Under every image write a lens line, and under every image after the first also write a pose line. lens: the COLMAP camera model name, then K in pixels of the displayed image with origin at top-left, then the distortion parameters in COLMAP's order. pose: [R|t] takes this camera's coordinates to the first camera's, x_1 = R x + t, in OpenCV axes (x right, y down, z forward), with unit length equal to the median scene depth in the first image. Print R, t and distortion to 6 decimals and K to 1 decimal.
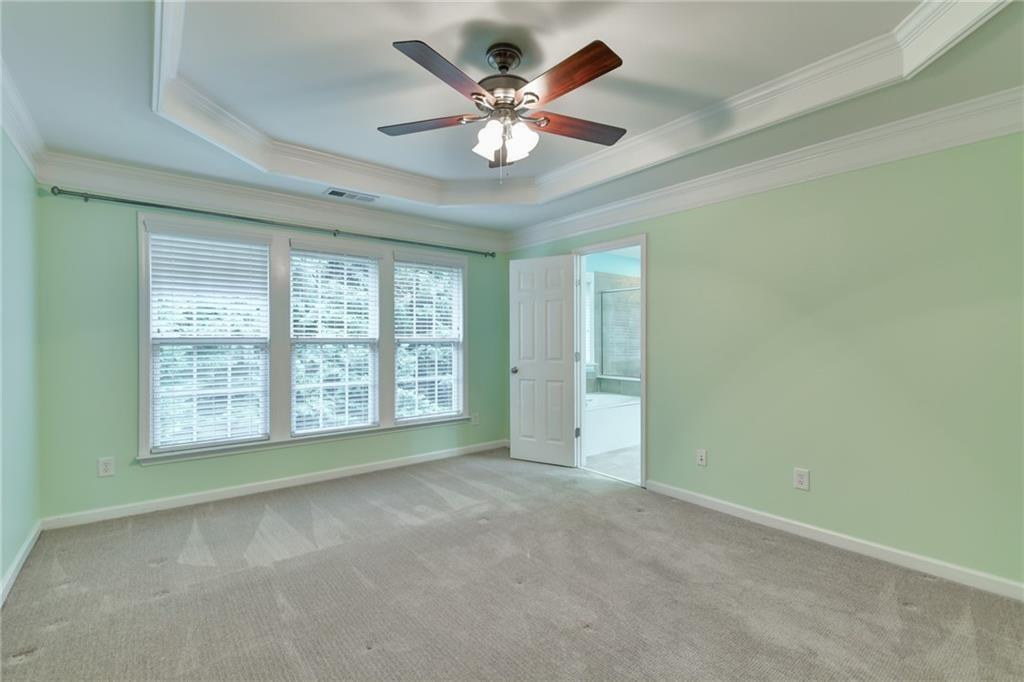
lens RADIAL K [[458.4, 0, 510.4], [0, 458.4, 342.4], [0, 0, 1]] dist [-0.001829, -0.000061]
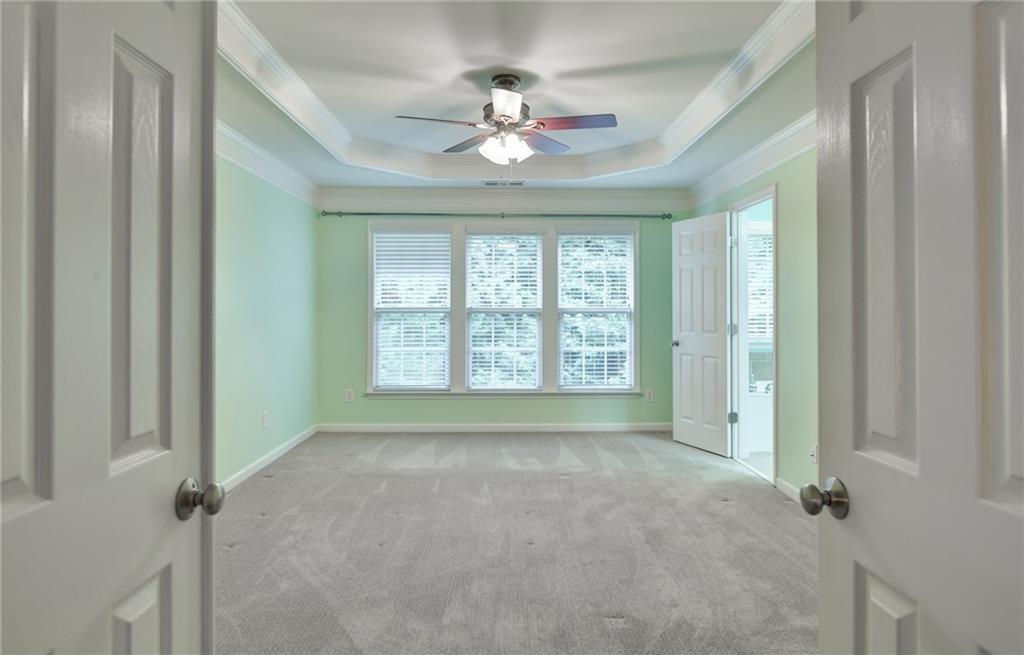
lens RADIAL K [[586.4, 0, 514.6], [0, 586.4, 305.2], [0, 0, 1]] dist [0.008556, -0.000615]
pose [[0.793999, -0.003866, -0.607907, 0.546537], [-0.006020, 0.999881, -0.014222, 0.004780], [0.607890, 0.014952, 0.793881, -0.139756]]
